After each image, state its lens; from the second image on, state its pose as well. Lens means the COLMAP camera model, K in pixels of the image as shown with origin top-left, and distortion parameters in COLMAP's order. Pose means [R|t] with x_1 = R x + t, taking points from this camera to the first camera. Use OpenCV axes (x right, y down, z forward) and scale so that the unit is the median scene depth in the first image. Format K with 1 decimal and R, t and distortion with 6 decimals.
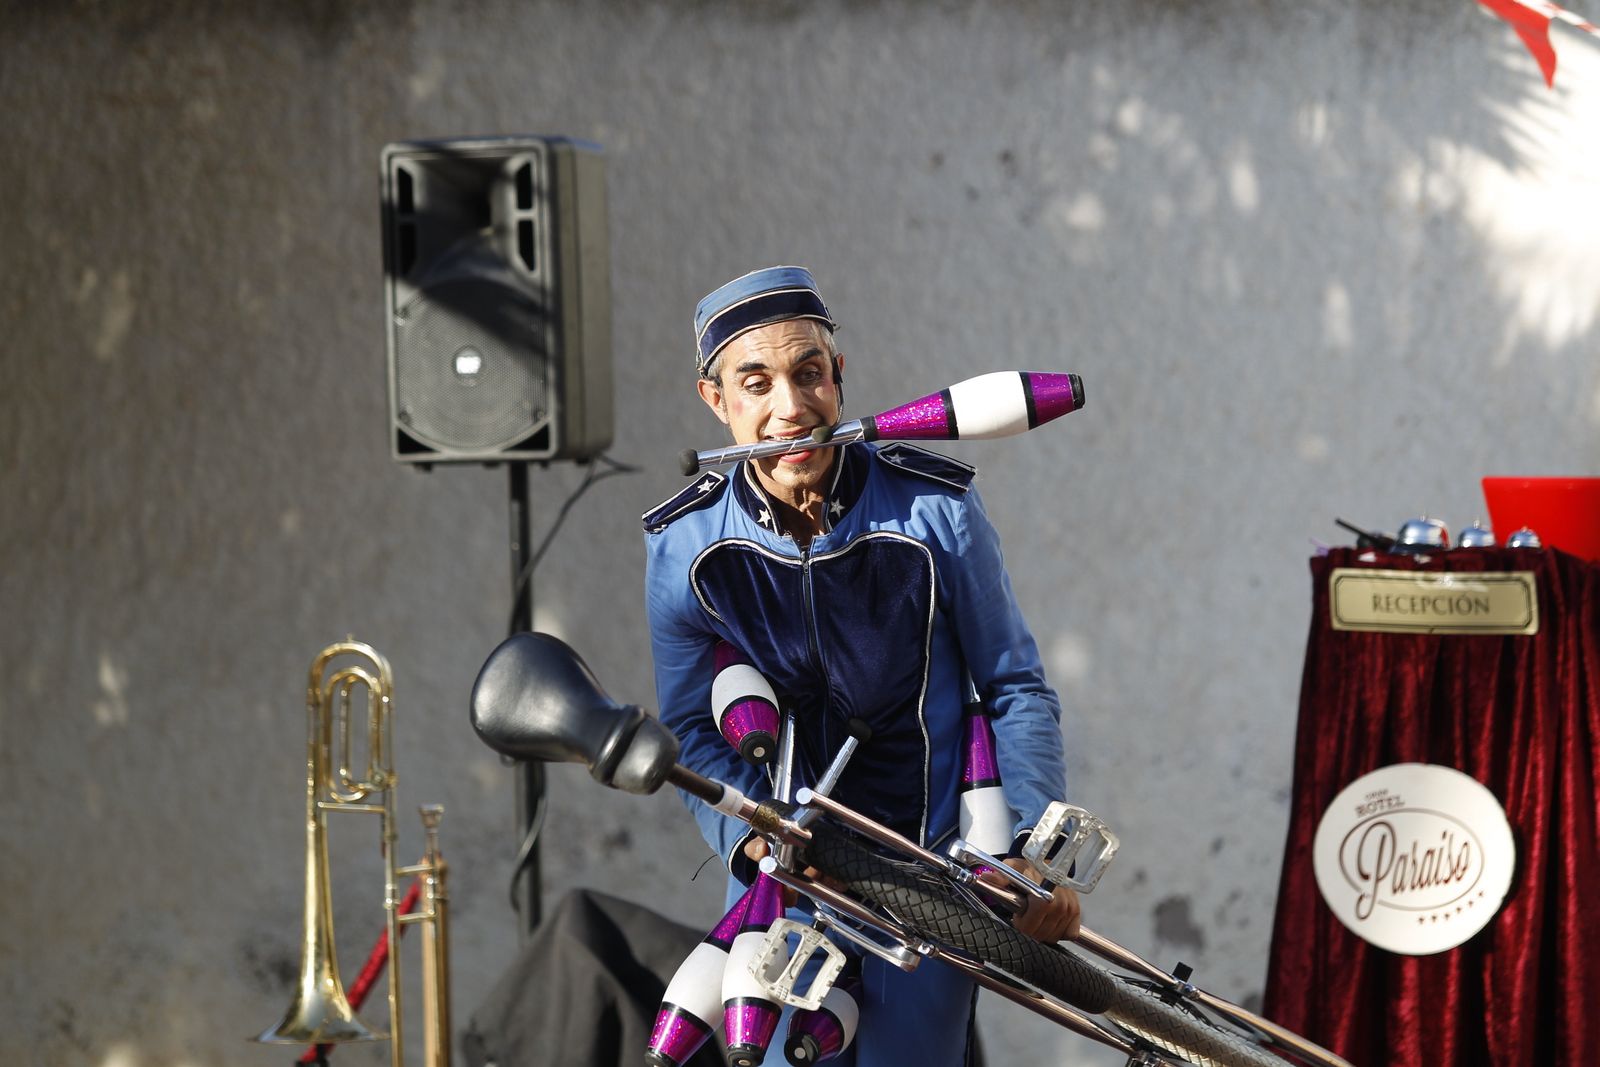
lens RADIAL K [[8831.6, 0, 800.0], [0, 8831.6, 533.5], [0, 0, 1]] dist [0.396121, 6.847525]
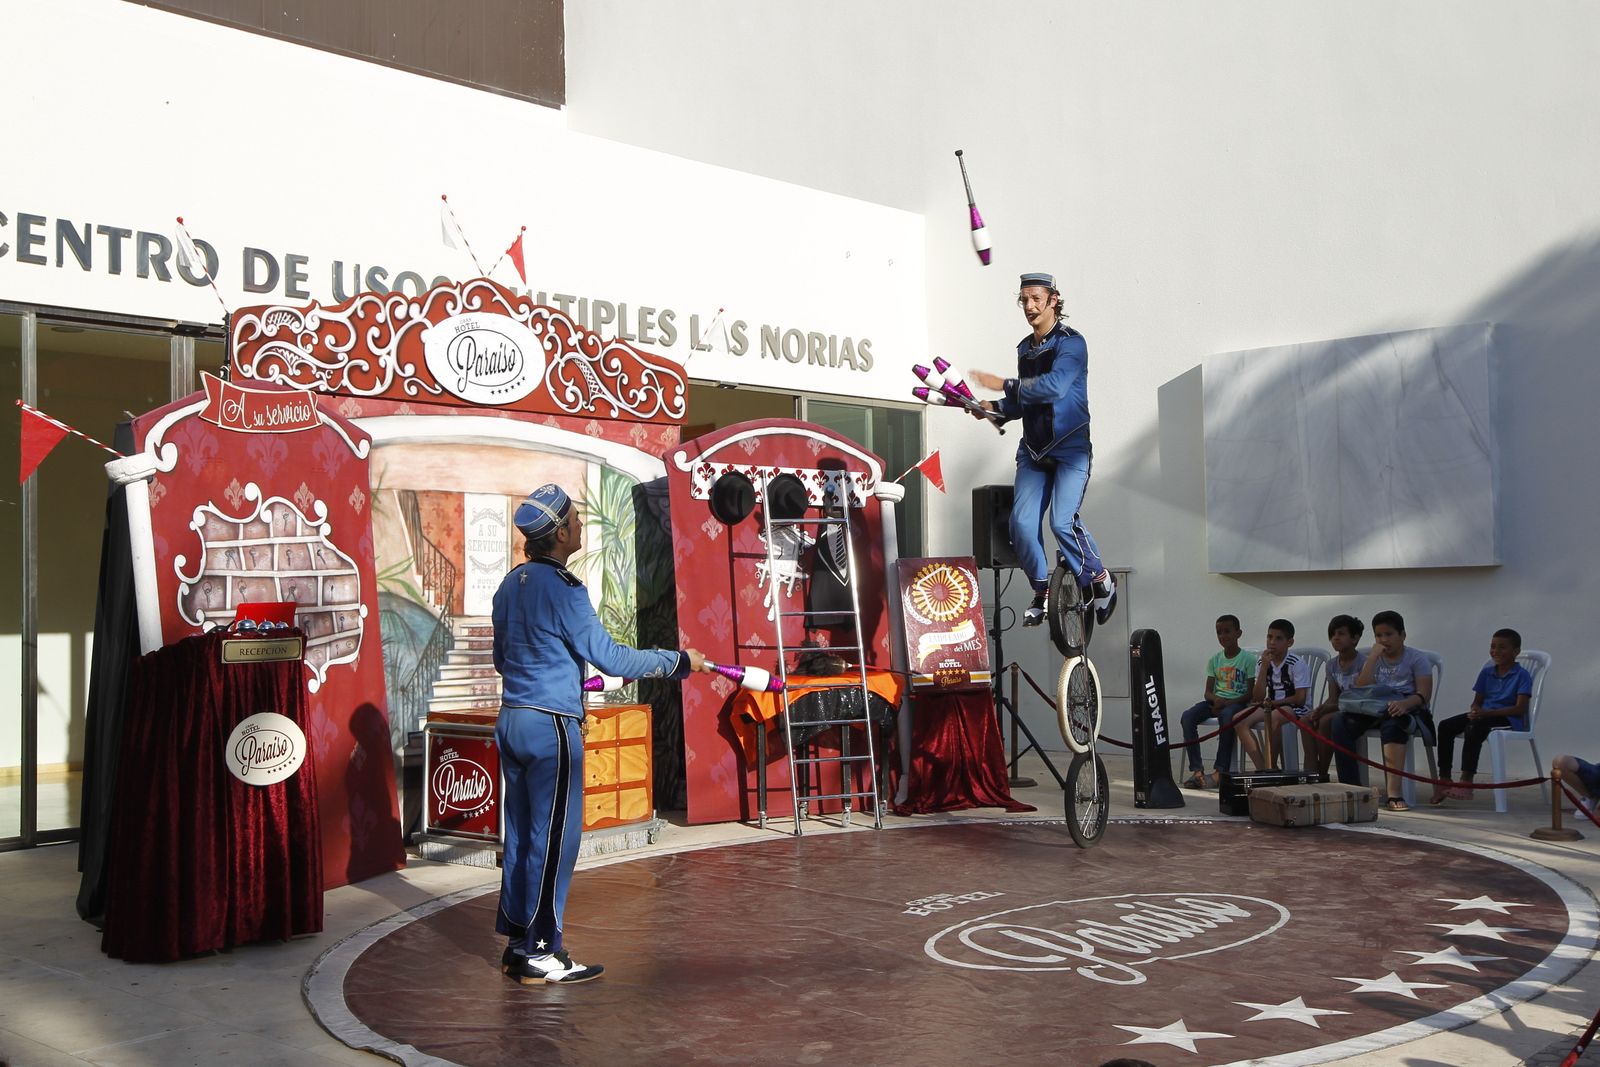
lens RADIAL K [[1817.5, 0, 798.1], [0, 1817.5, 552.1], [0, 0, 1]] dist [0.010120, 0.039508]
pose [[0.087031, 0.019022, 0.996024, -0.398943], [0.044260, 0.998757, -0.022942, -0.001654], [-0.995222, 0.046081, 0.086081, 0.701683]]
